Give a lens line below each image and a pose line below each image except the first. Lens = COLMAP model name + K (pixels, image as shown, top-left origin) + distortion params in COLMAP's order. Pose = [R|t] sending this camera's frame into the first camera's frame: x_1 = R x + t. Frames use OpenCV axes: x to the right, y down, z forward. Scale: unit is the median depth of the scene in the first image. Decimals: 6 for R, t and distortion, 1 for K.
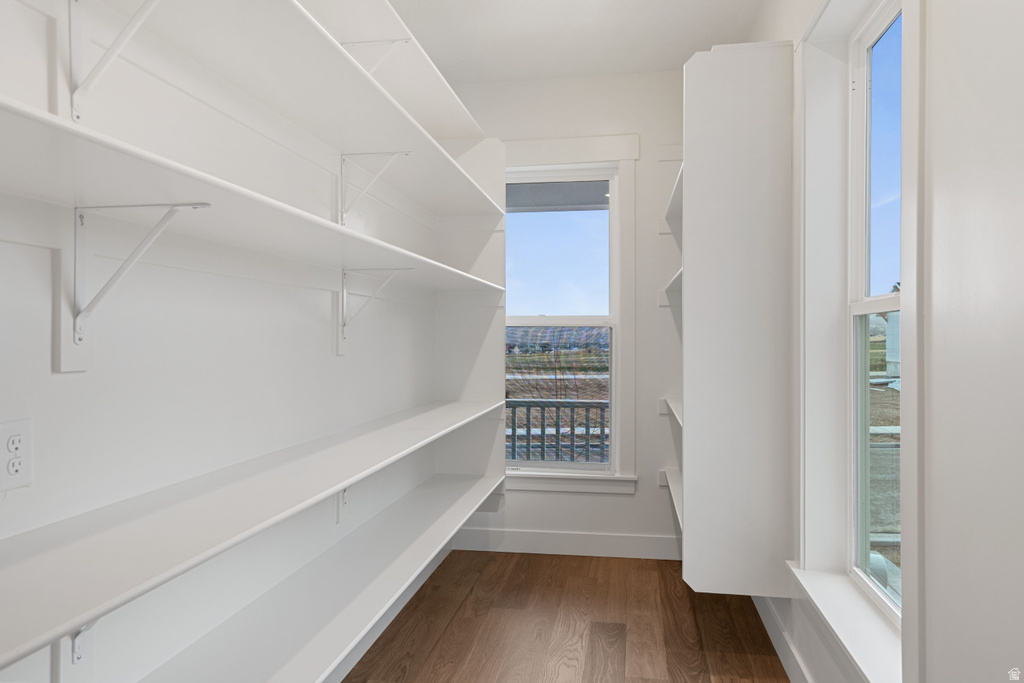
lens RADIAL K [[736.5, 0, 512.5], [0, 736.5, 341.4], [0, 0, 1]] dist [0.000561, 0.000168]
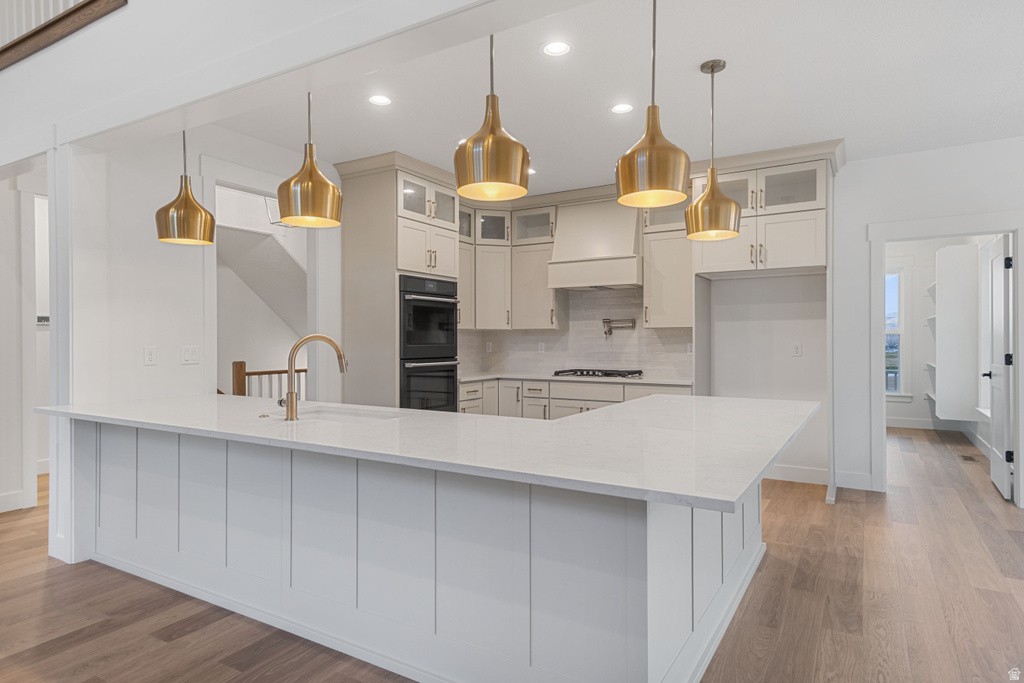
lens RADIAL K [[597.9, 0, 510.9], [0, 597.9, 342.0], [0, 0, 1]] dist [0.034584, 0.001062]
pose [[0.926879, 0.000215, -0.375361, -0.335587], [0.001050, 0.999994, 0.003165, 0.000375], [0.375360, -0.003328, 0.926873, -1.477581]]
